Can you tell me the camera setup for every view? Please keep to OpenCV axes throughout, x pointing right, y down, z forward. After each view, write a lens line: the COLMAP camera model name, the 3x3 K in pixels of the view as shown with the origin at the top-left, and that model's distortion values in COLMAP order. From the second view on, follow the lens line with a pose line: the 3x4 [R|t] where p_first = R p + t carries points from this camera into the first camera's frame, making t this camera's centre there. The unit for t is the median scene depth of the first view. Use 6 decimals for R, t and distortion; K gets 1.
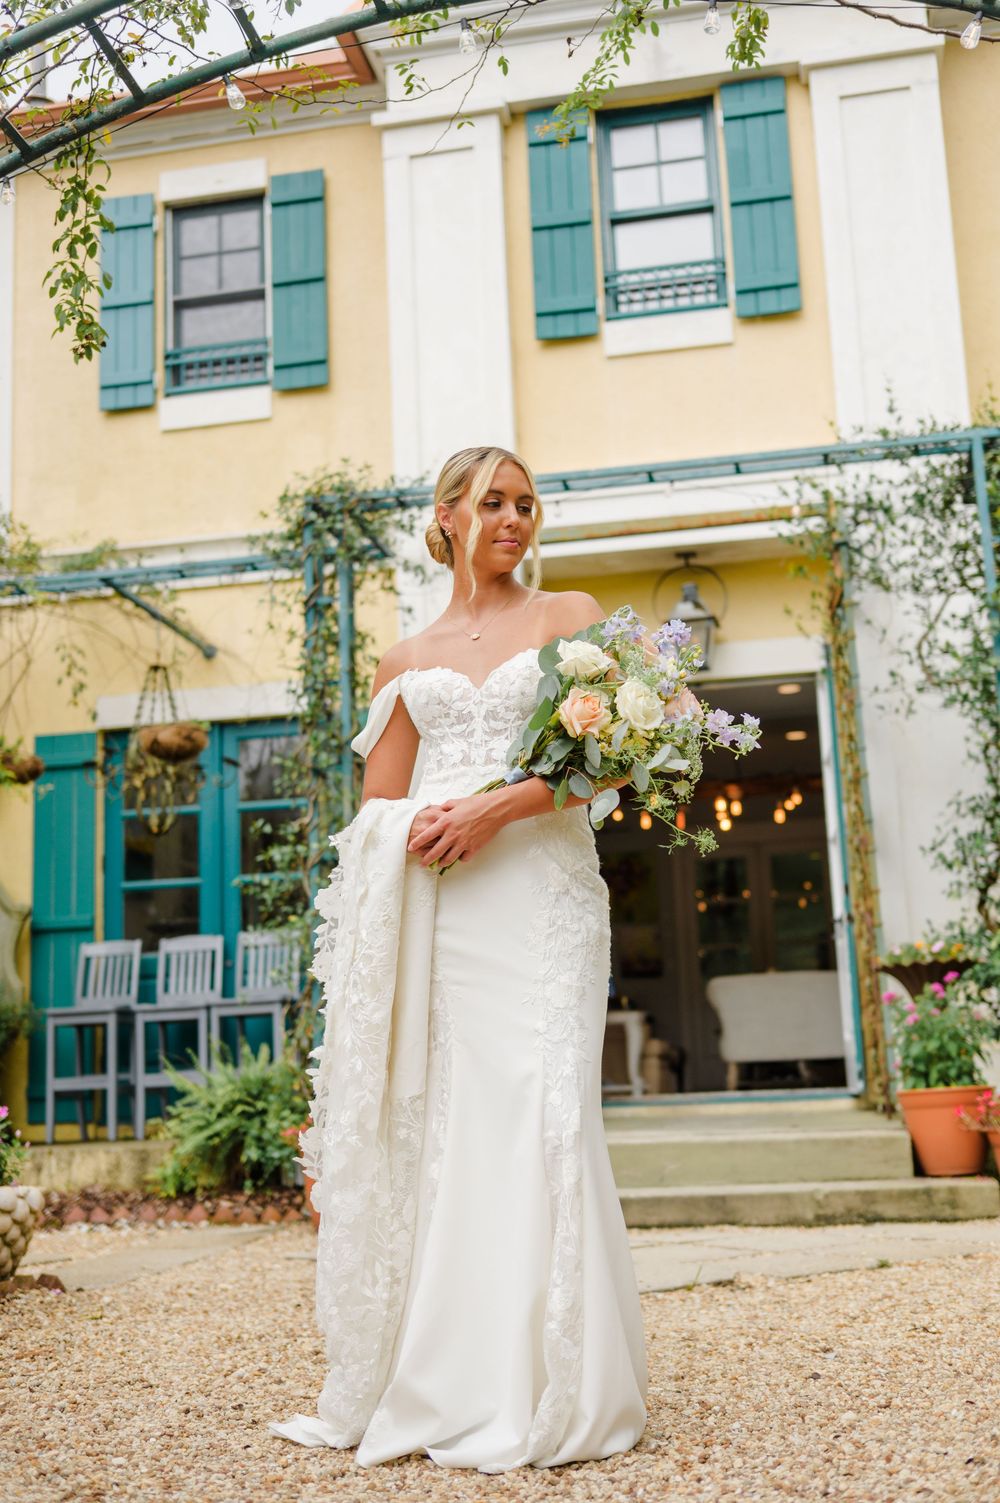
lens RADIAL K [[1773.5, 0, 500.0], [0, 1773.5, 751.5], [0, 0, 1]] dist [0.000756, 0.024403]
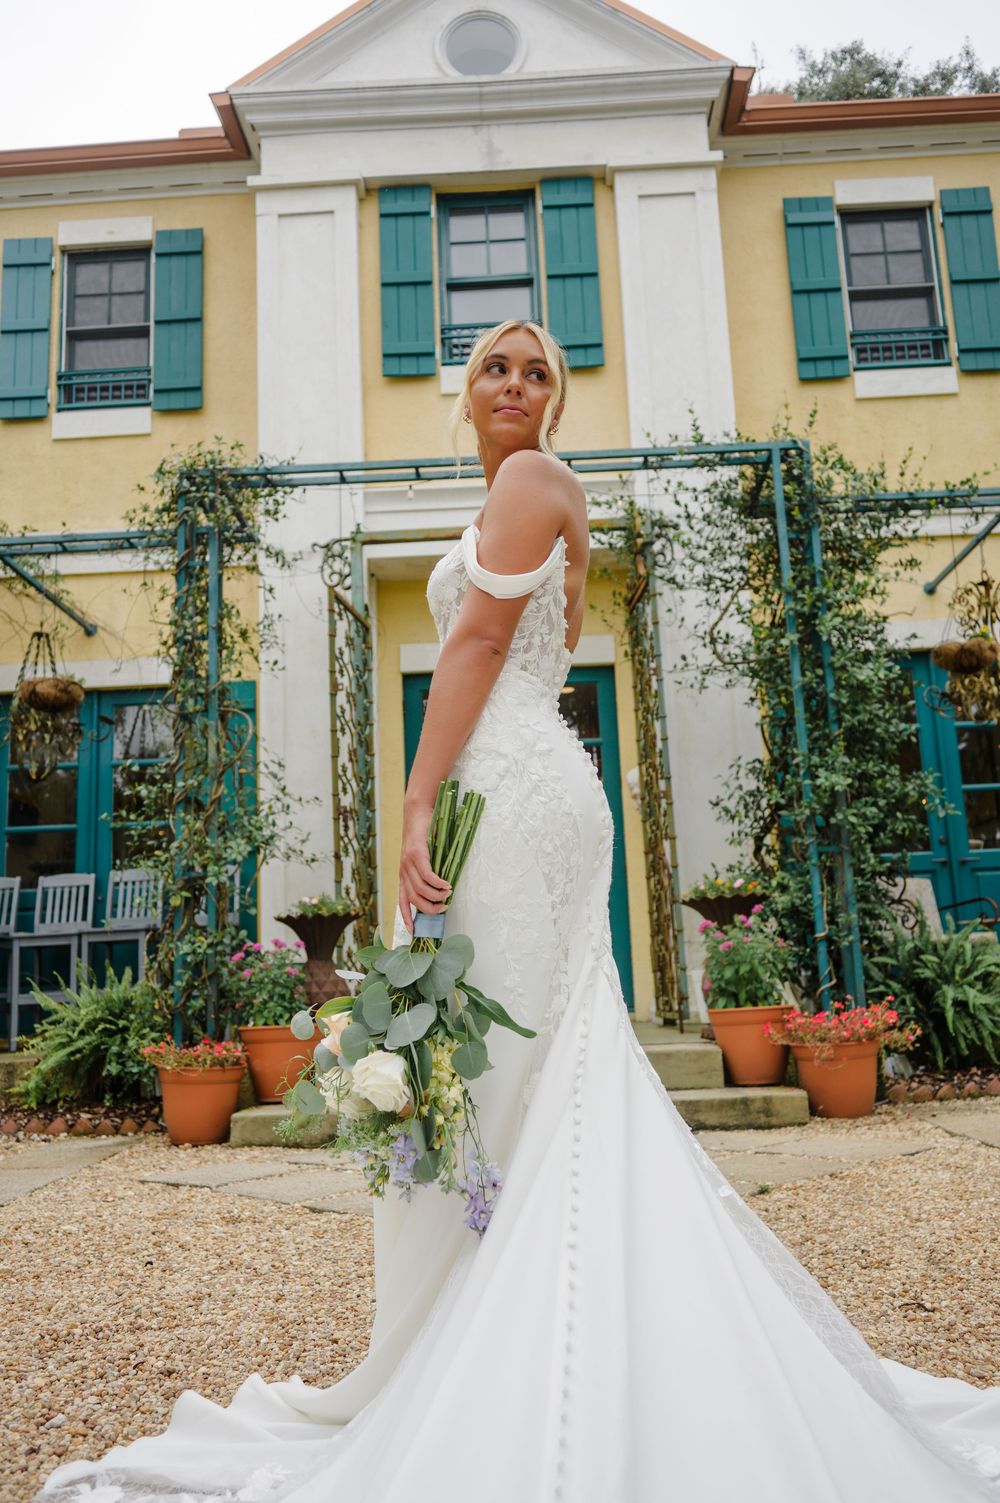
lens RADIAL K [[1214.9, 0, 512.4], [0, 1214.9, 777.7], [0, 0, 1]] dist [0.001555, 0.000774]
pose [[0.986282, 0.027643, 0.162739, -0.023064], [-0.028821, 0.999573, 0.004882, 0.036261], [-0.162535, -0.009506, 0.986657, 0.214272]]
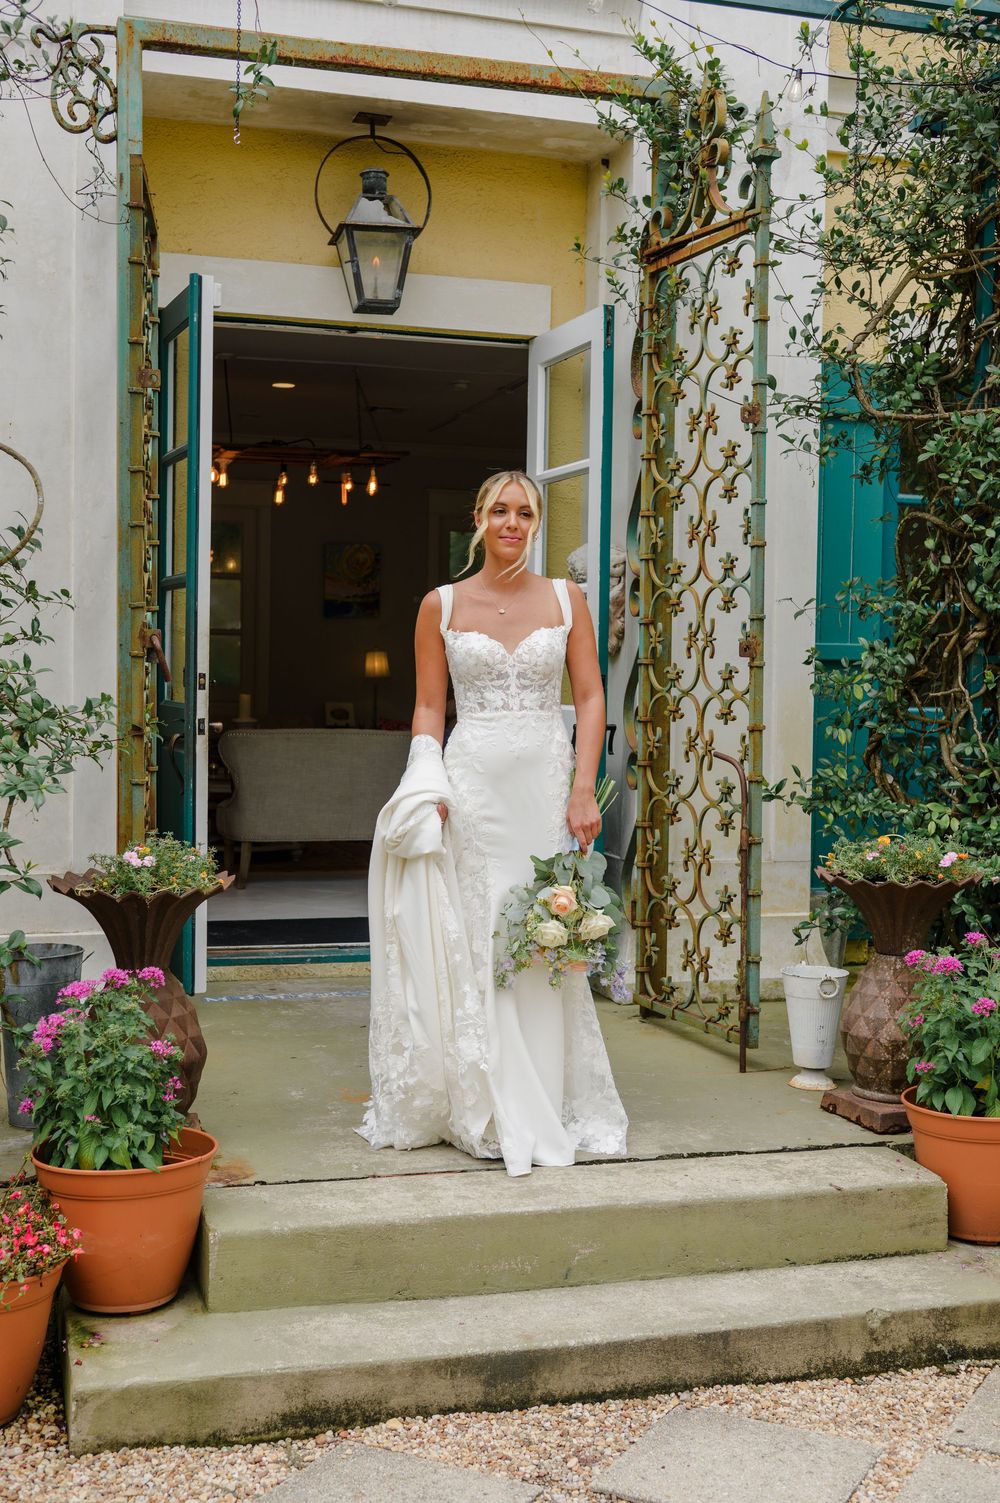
lens RADIAL K [[1773.5, 0, 500.0], [0, 1773.5, 751.5], [0, 0, 1]] dist [0.000756, 0.024403]
pose [[0.887774, 0.031888, 0.459174, -0.158946], [-0.133260, 0.972679, 0.190097, -0.021538], [-0.440567, -0.229953, 0.867769, 0.456745]]
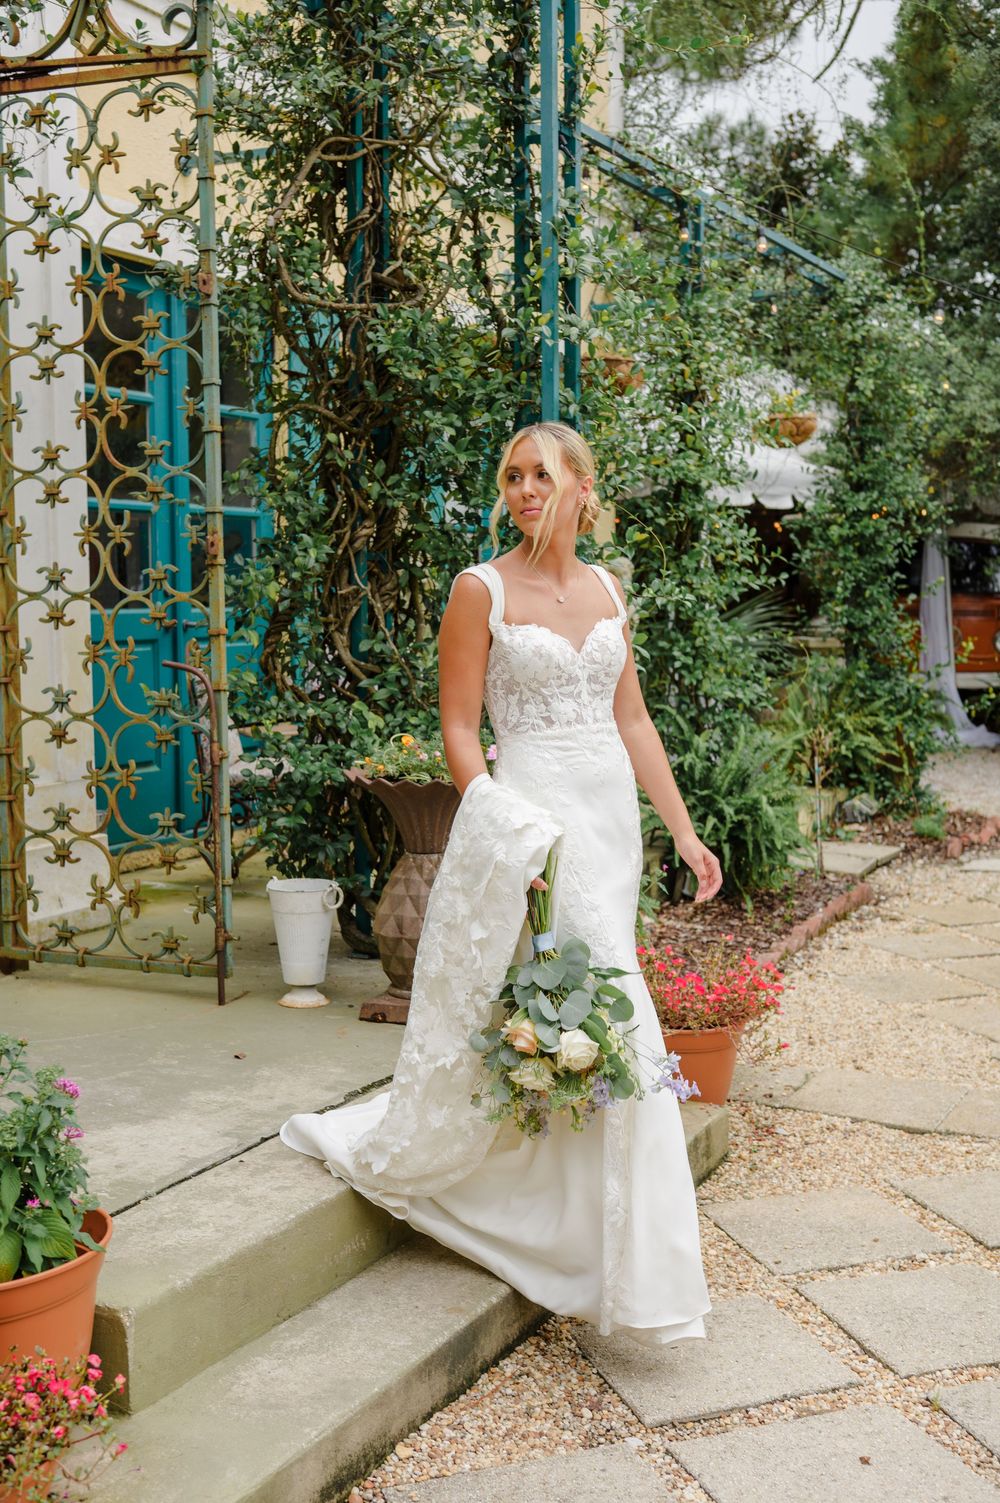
lens RADIAL K [[1773.5, 0, 500.0], [0, 1773.5, 751.5], [0, 0, 1]] dist [0.000756, 0.024403]
pose [[0.277639, -0.052990, 0.959223, -0.311136], [-0.180976, 0.977716, 0.106394, 0.035820], [-0.943485, -0.203136, 0.261862, 0.708061]]
